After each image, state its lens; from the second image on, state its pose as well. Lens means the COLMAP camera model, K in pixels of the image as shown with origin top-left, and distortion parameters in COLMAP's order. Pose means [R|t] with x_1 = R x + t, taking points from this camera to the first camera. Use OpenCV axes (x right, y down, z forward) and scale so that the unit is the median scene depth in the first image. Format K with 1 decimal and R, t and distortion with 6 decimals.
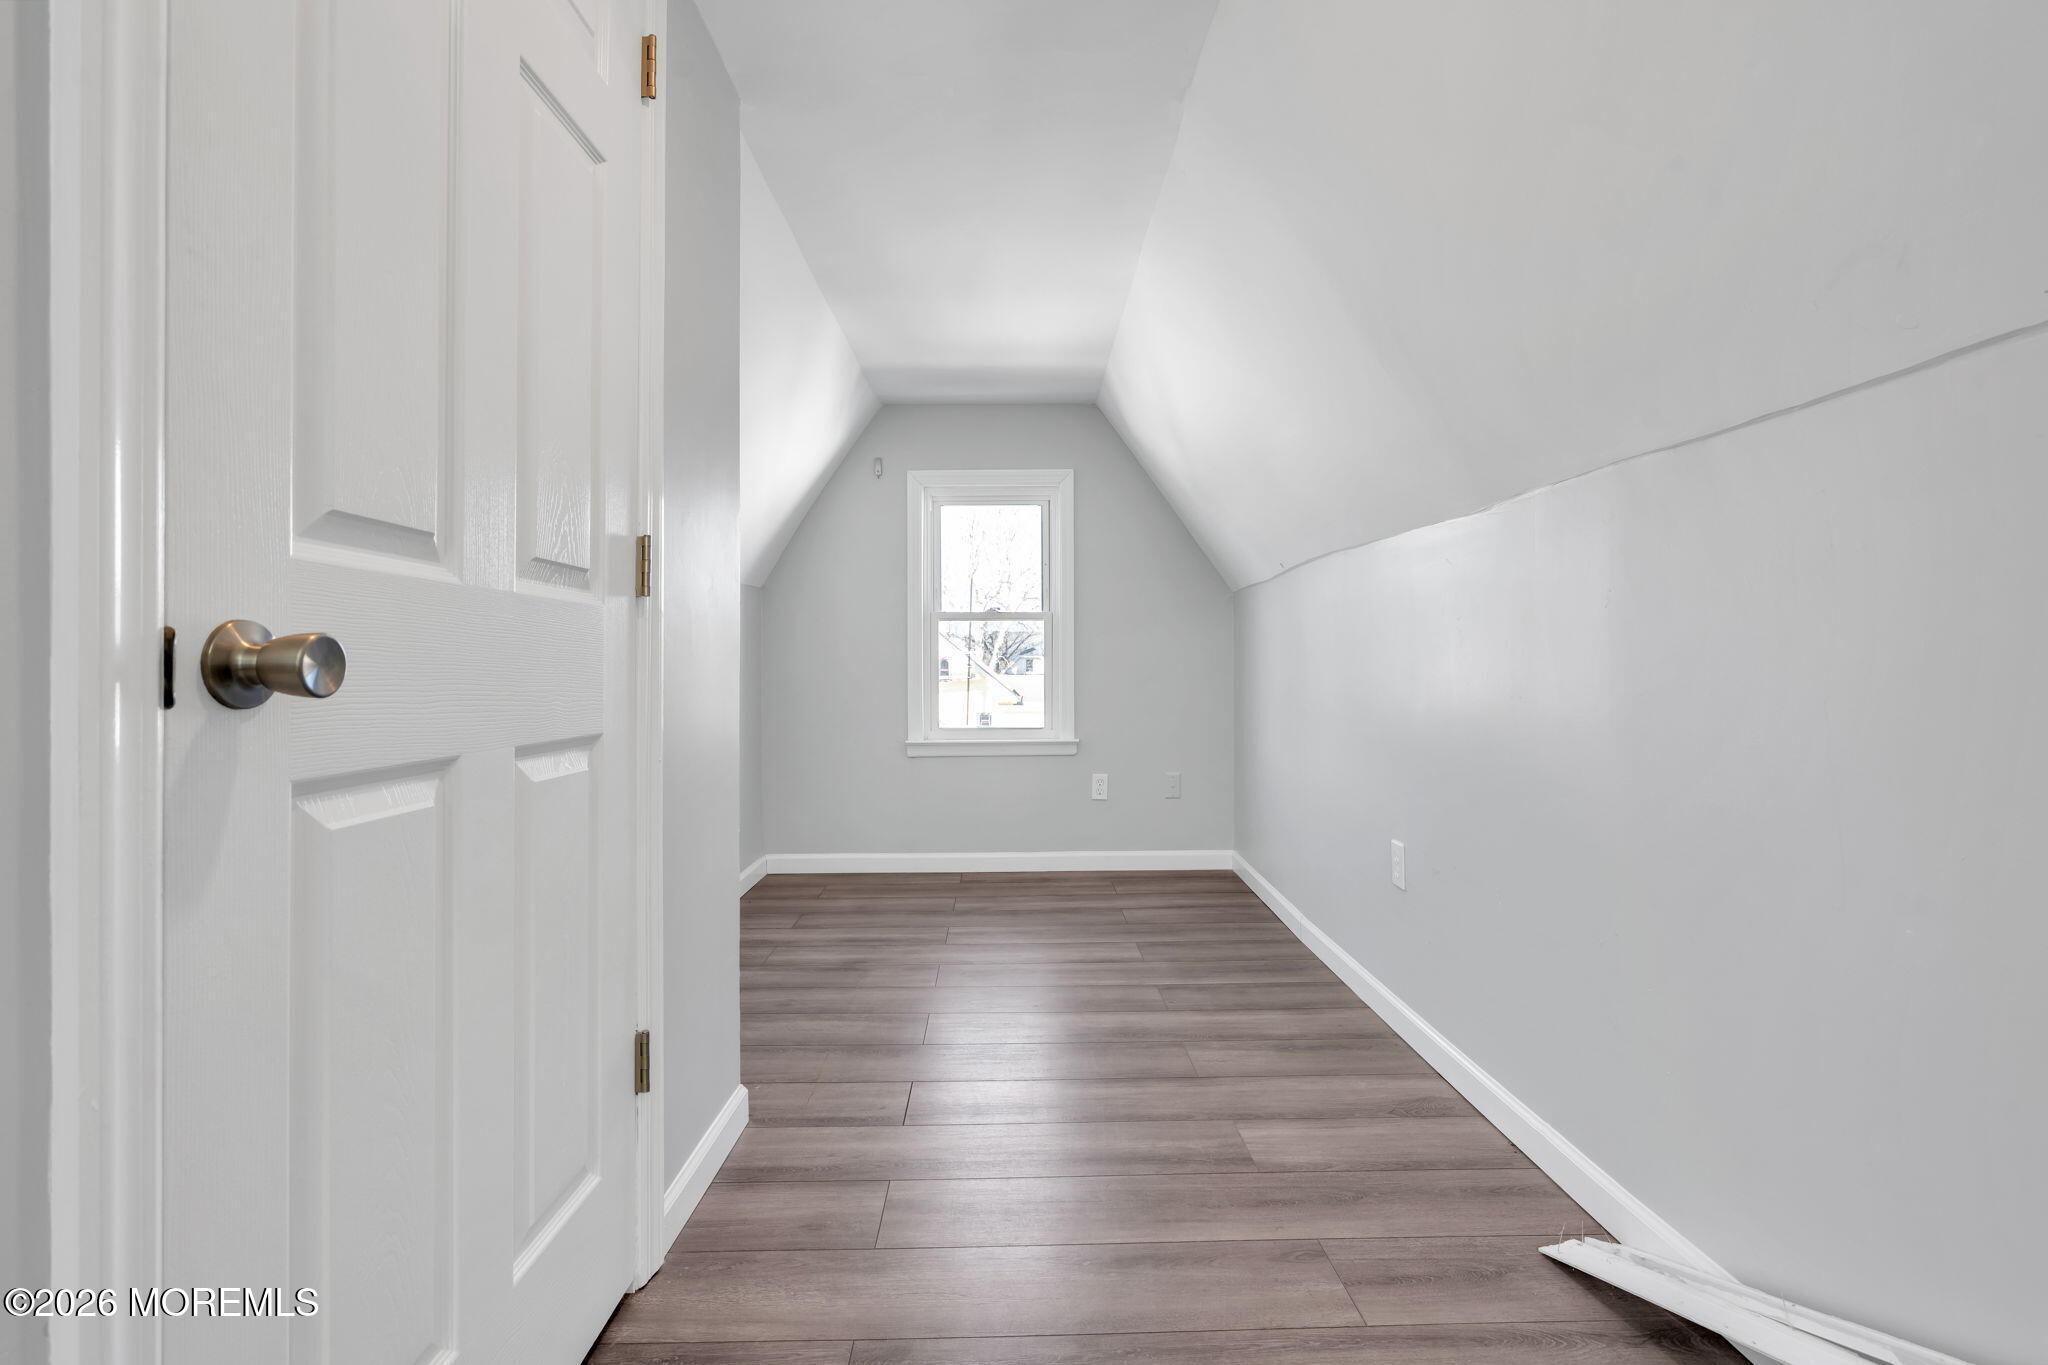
lens RADIAL K [[926.7, 0, 1024.0], [0, 926.7, 682.5], [0, 0, 1]] dist [-0.001228, -0.000080]
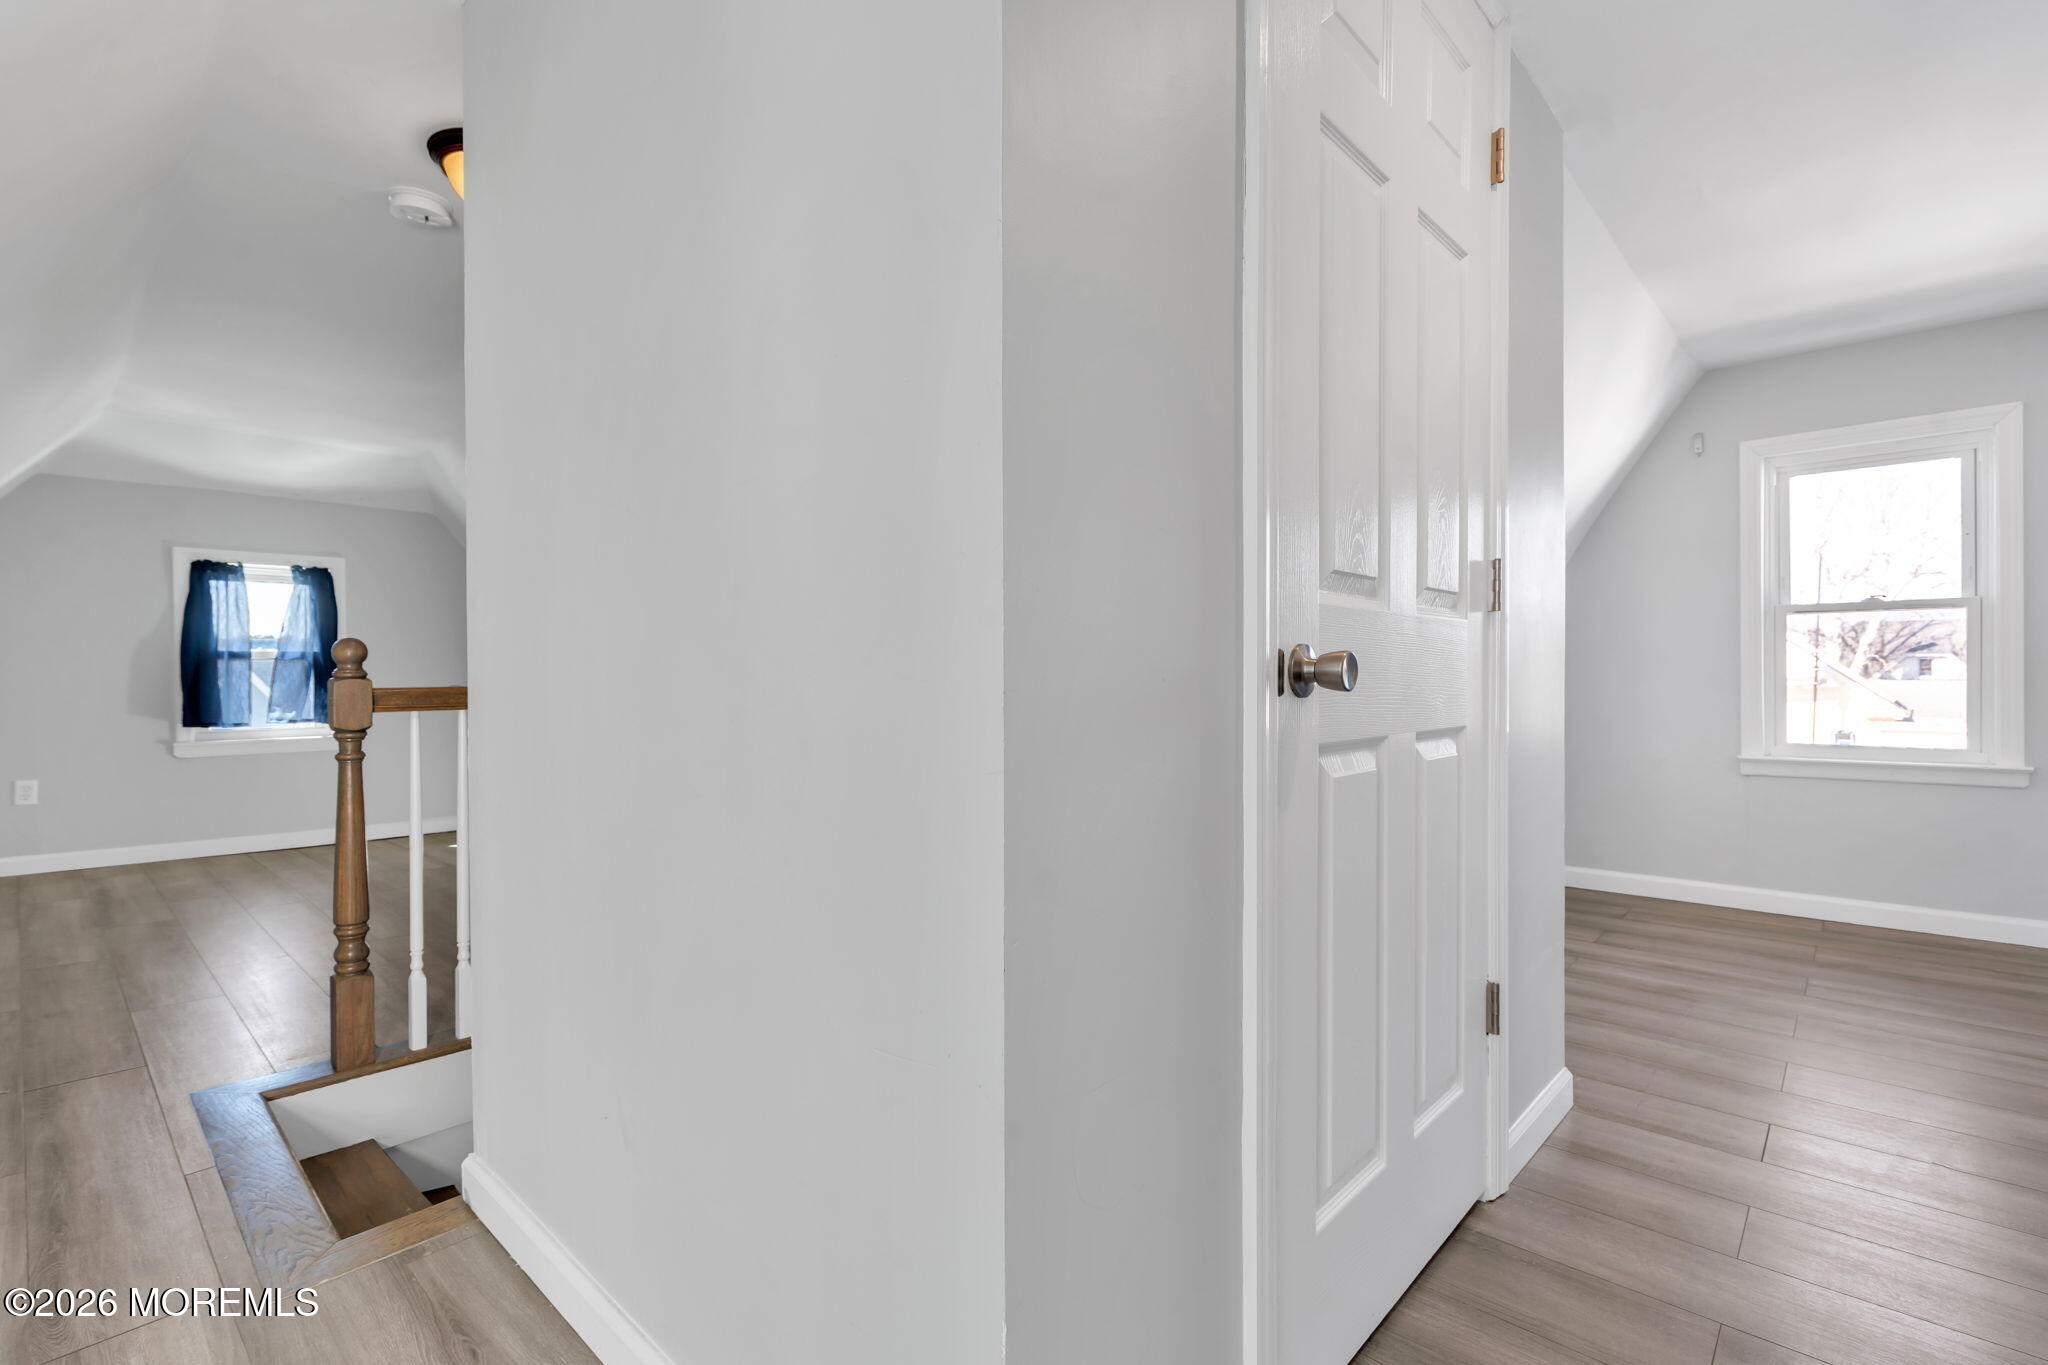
lens RADIAL K [[926.7, 0, 1024.0], [0, 926.7, 682.5], [0, 0, 1]] dist [-0.001228, -0.000080]
pose [[0.720365, 0.001251, -0.693594, -0.018901], [-0.005436, 0.999978, -0.003842, 0.003363], [0.693574, 0.006538, 0.720356, -0.185668]]
